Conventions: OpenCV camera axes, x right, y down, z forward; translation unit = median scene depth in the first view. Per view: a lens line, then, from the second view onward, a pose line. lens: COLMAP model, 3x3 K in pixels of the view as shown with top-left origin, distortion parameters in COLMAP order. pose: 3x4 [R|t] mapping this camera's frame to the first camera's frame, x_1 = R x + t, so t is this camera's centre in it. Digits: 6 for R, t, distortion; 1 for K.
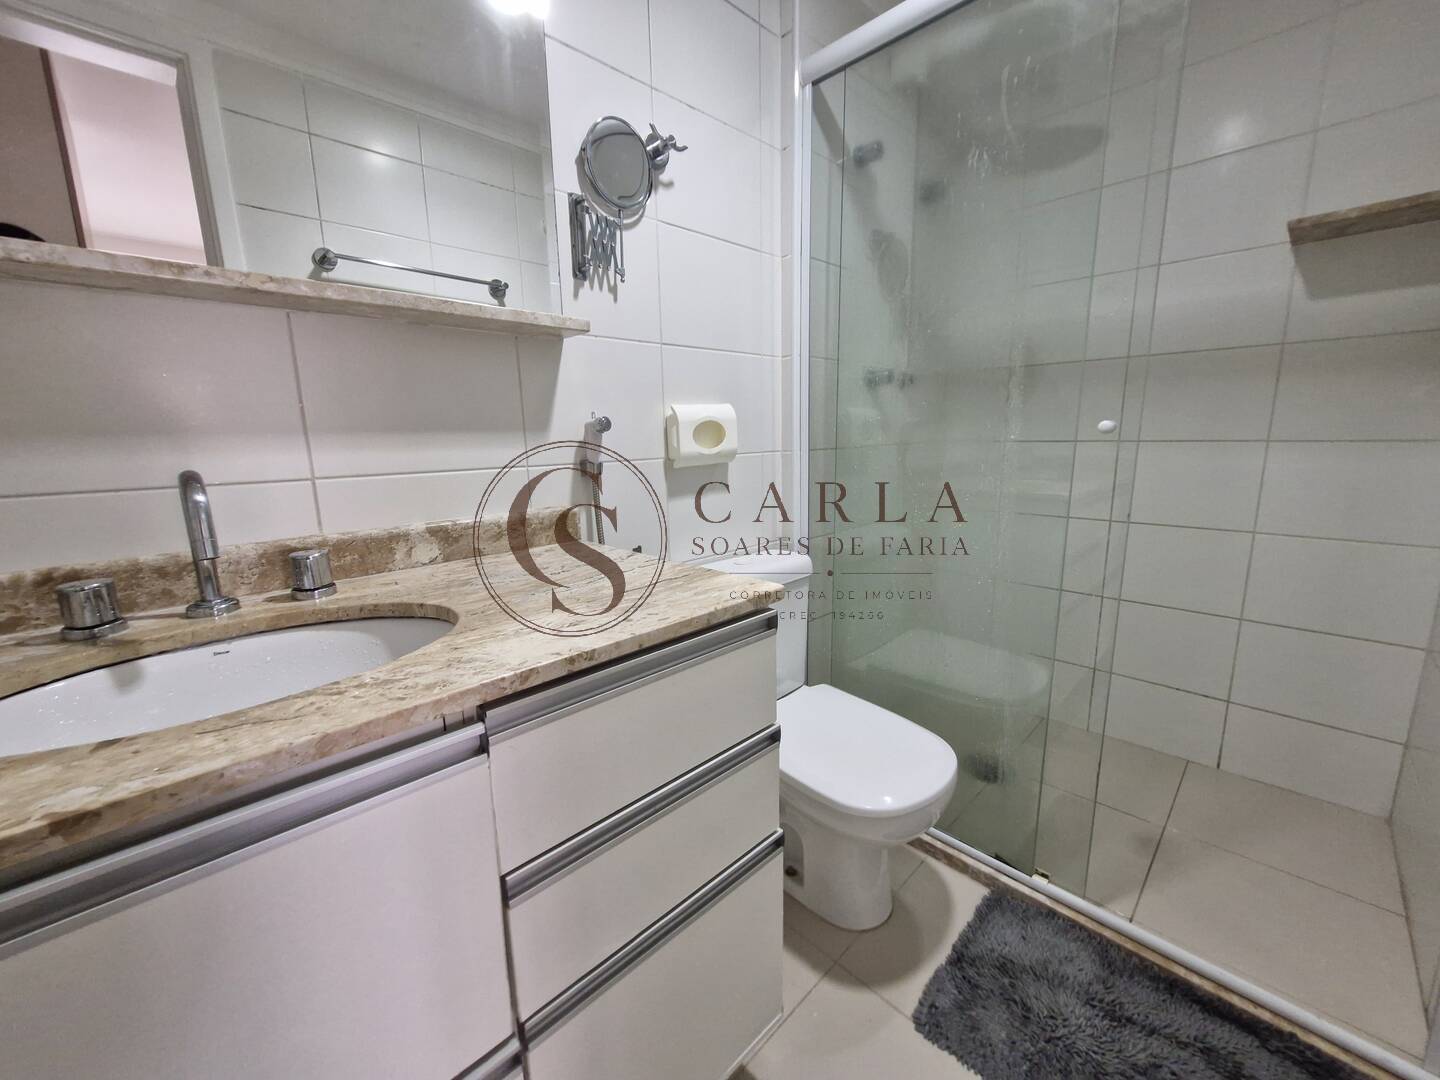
lens RADIAL K [[566.5, 0, 715.8], [0, 566.5, 541.0], [0, 0, 1]] dist [0.004874, -0.001206]
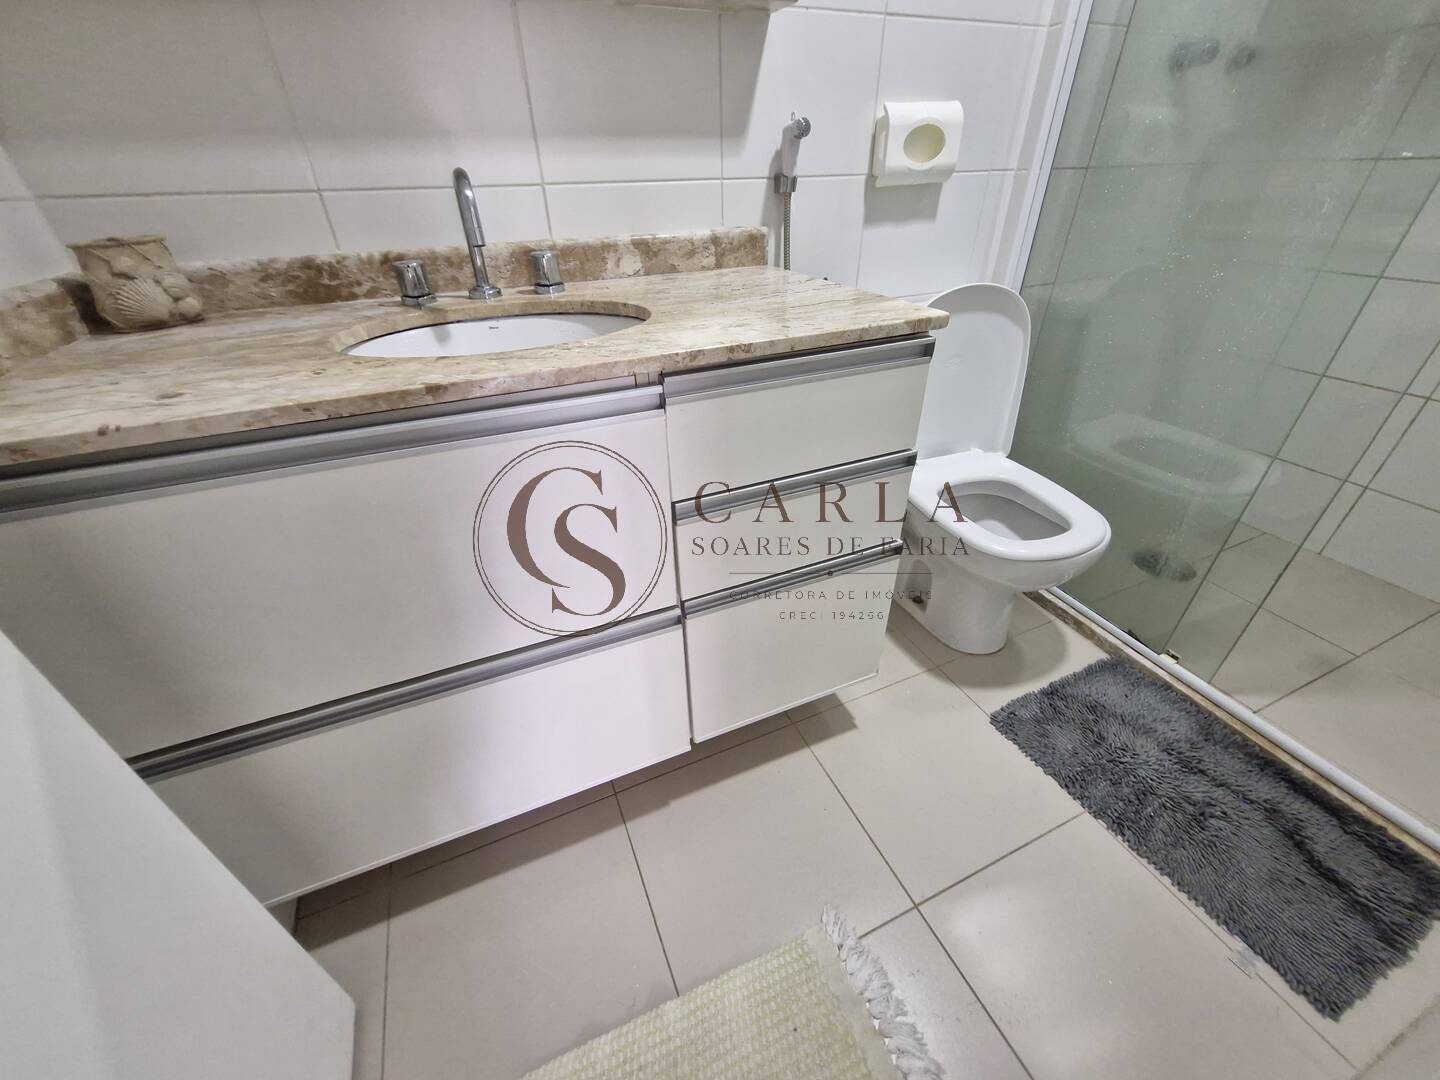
lens RADIAL K [[566.5, 0, 718.5], [0, 566.5, 540.4], [0, 0, 1]] dist [0.004874, -0.001206]
pose [[0.937695, 0.193181, -0.288808, 0.100864], [-0.065435, 0.914505, 0.399249, 0.069232], [0.341243, -0.355475, 0.870167, -0.143811]]
